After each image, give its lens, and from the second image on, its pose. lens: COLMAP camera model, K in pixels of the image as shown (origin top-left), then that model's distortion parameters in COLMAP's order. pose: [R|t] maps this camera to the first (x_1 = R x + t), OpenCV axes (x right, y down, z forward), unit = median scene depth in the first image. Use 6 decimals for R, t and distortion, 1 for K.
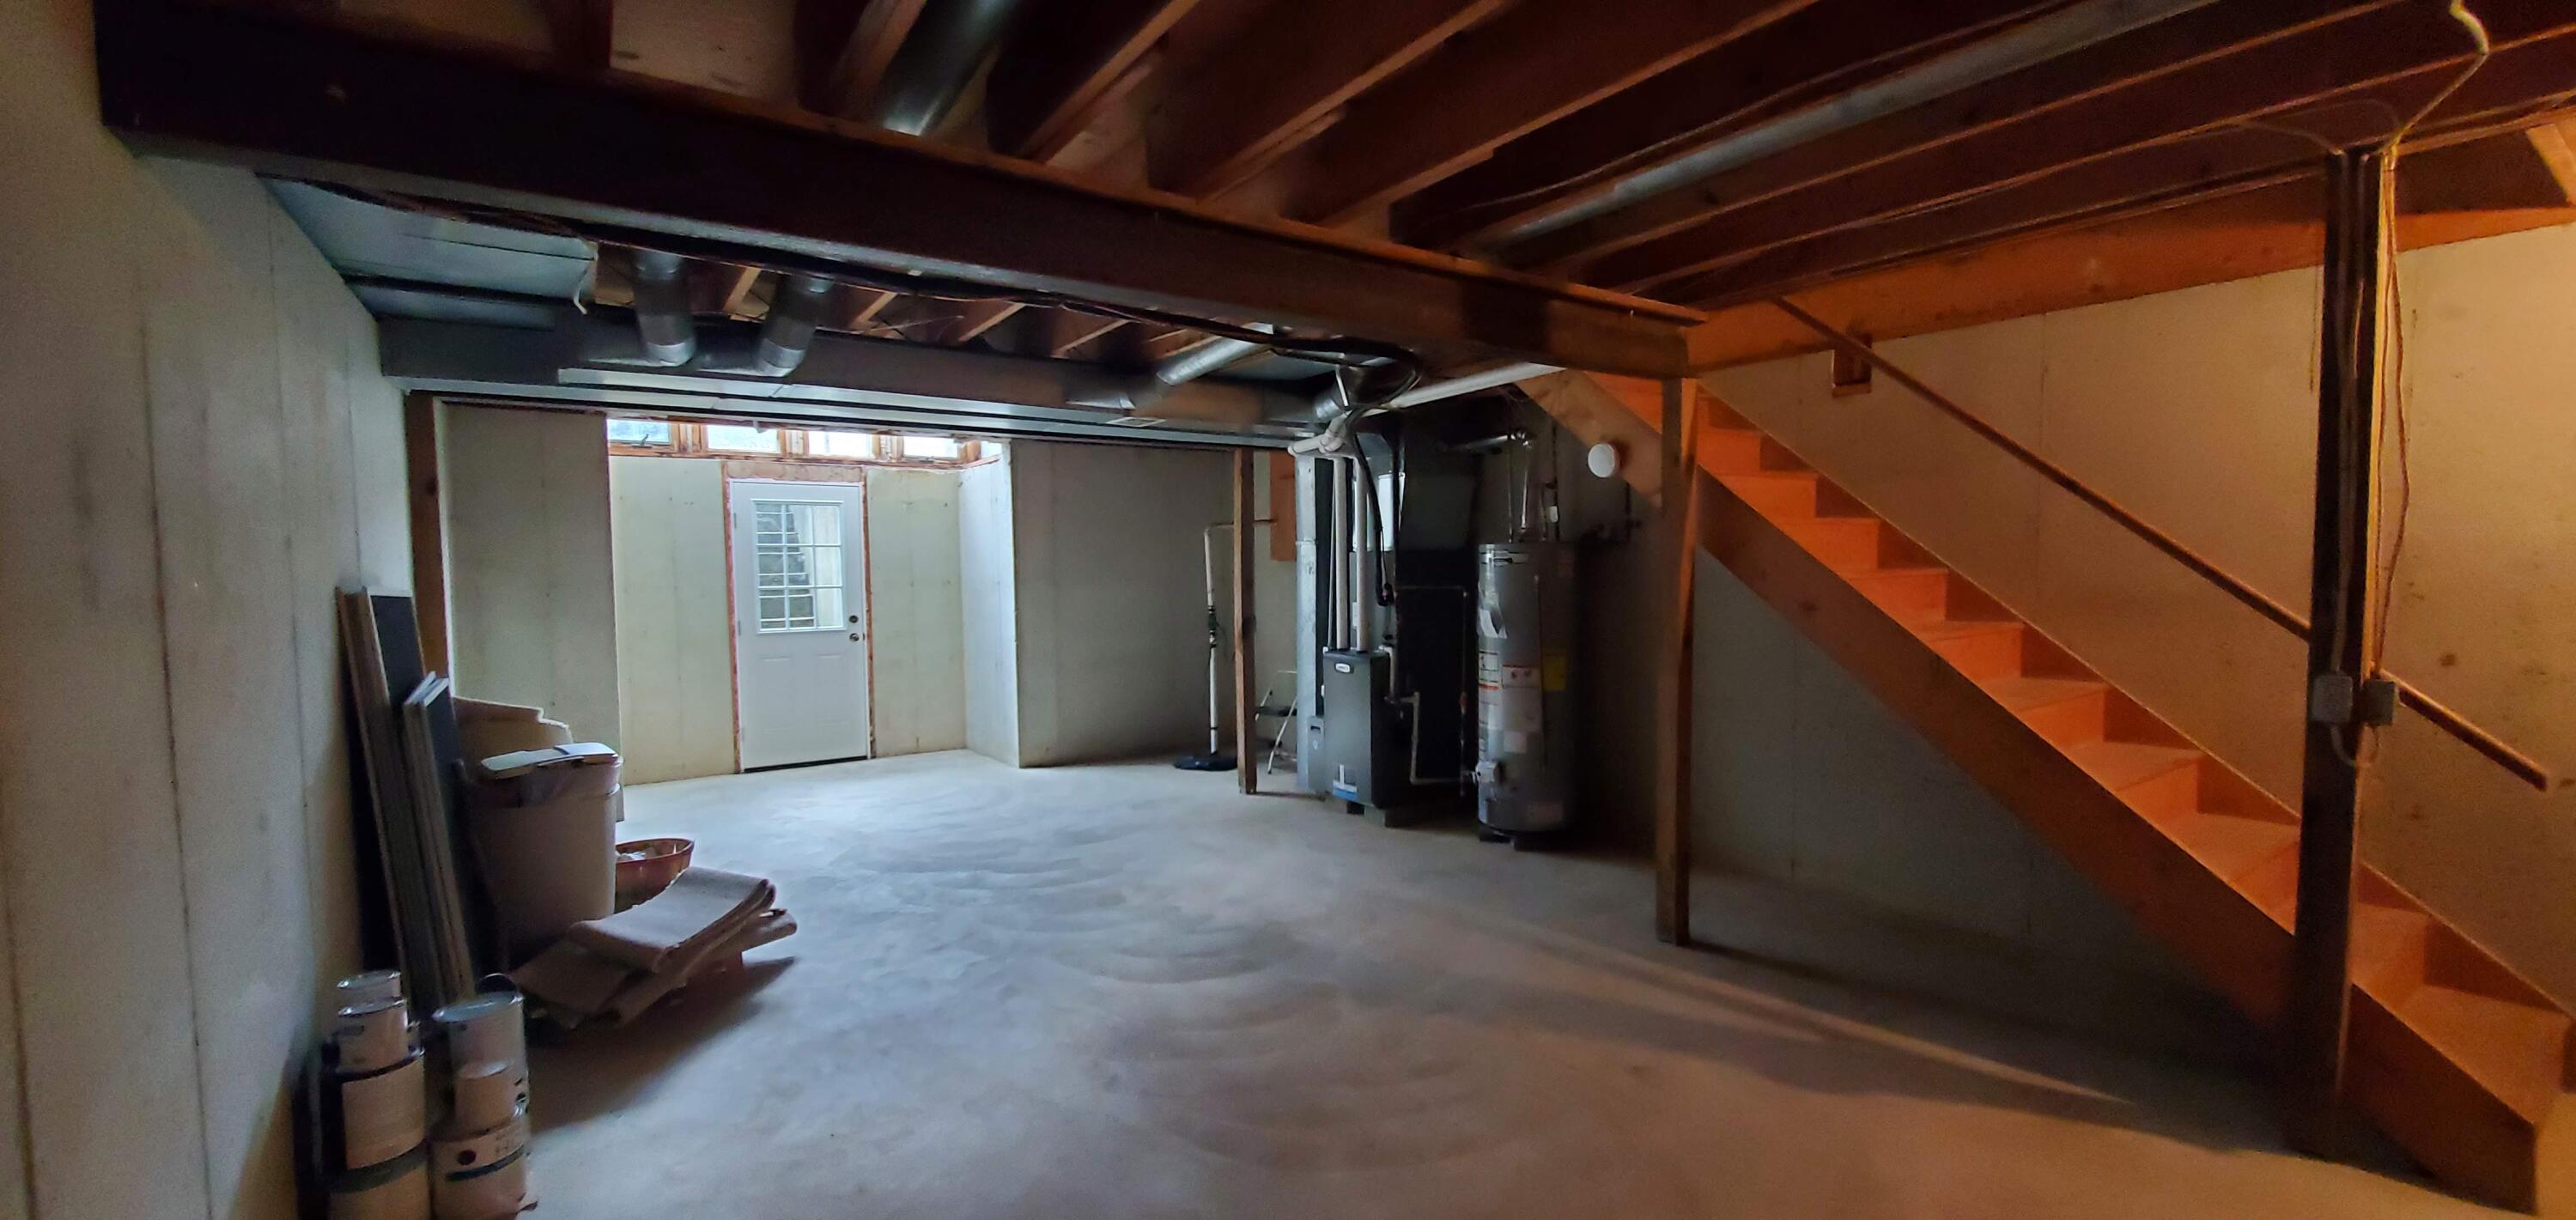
lens RADIAL K [[1028.9, 0, 1295.6], [0, 1028.9, 620.6], [0, 0, 1]] dist [0.000323, 0.000361]
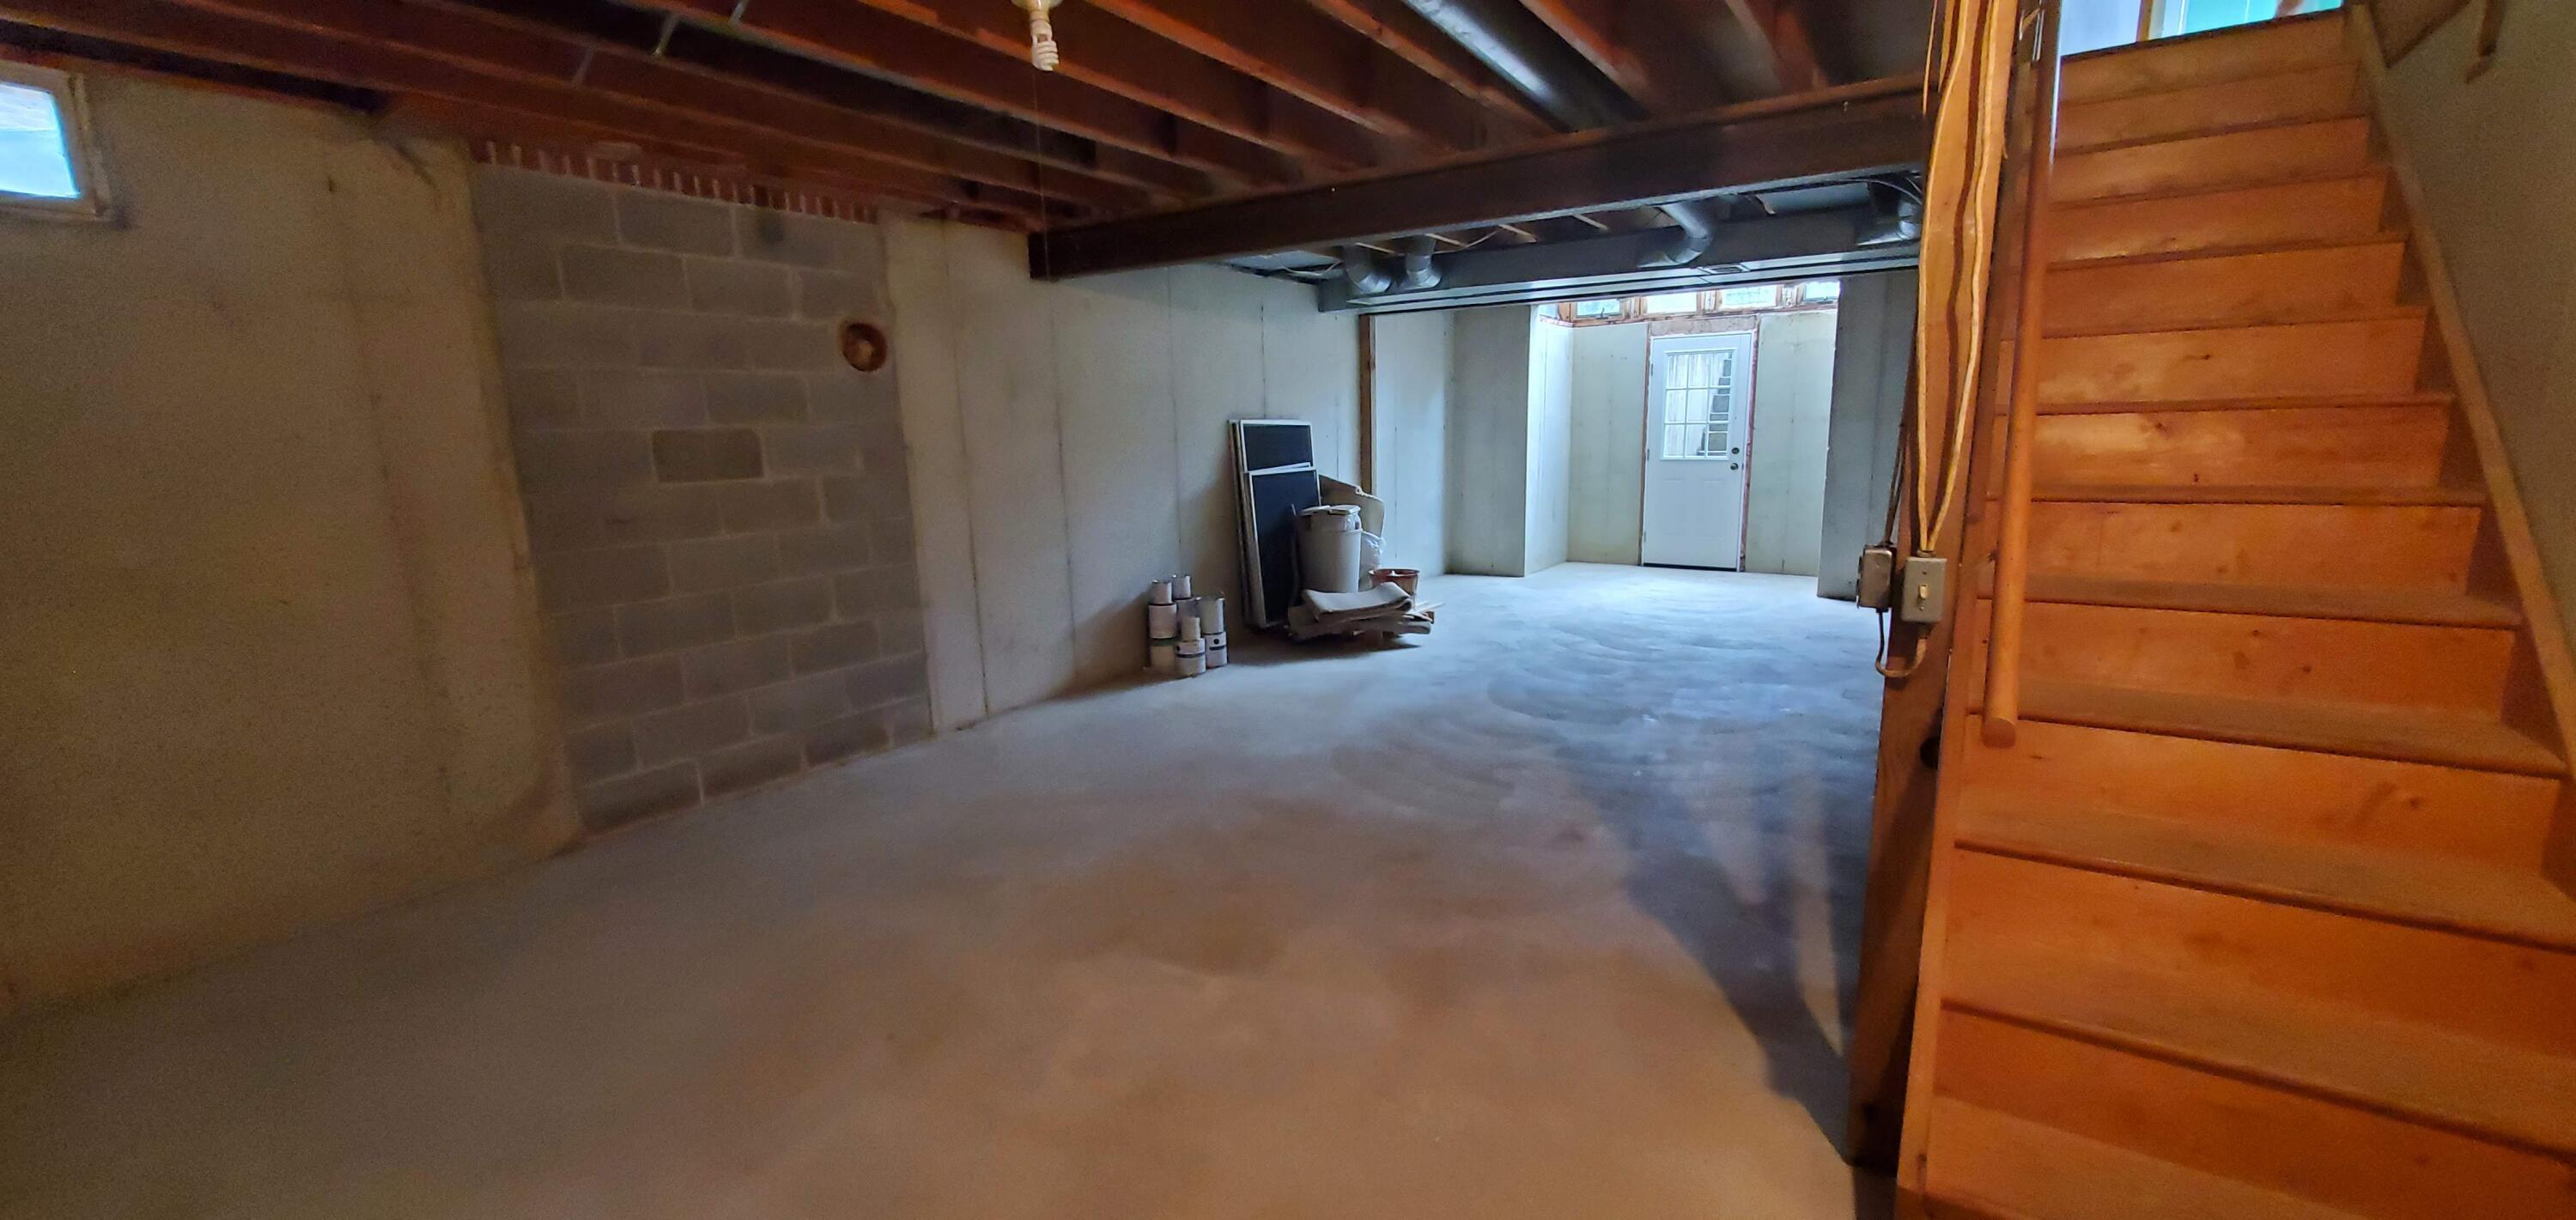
lens RADIAL K [[1028.9, 0, 1304.2], [0, 1028.9, 609.8], [0, 0, 1]] dist [0.000323, 0.000361]
pose [[0.359942, 0.167748, -0.917770, 0.529254], [-0.033505, 0.985393, 0.166968, -0.002203], [0.932373, -0.029349, 0.360305, 0.123160]]
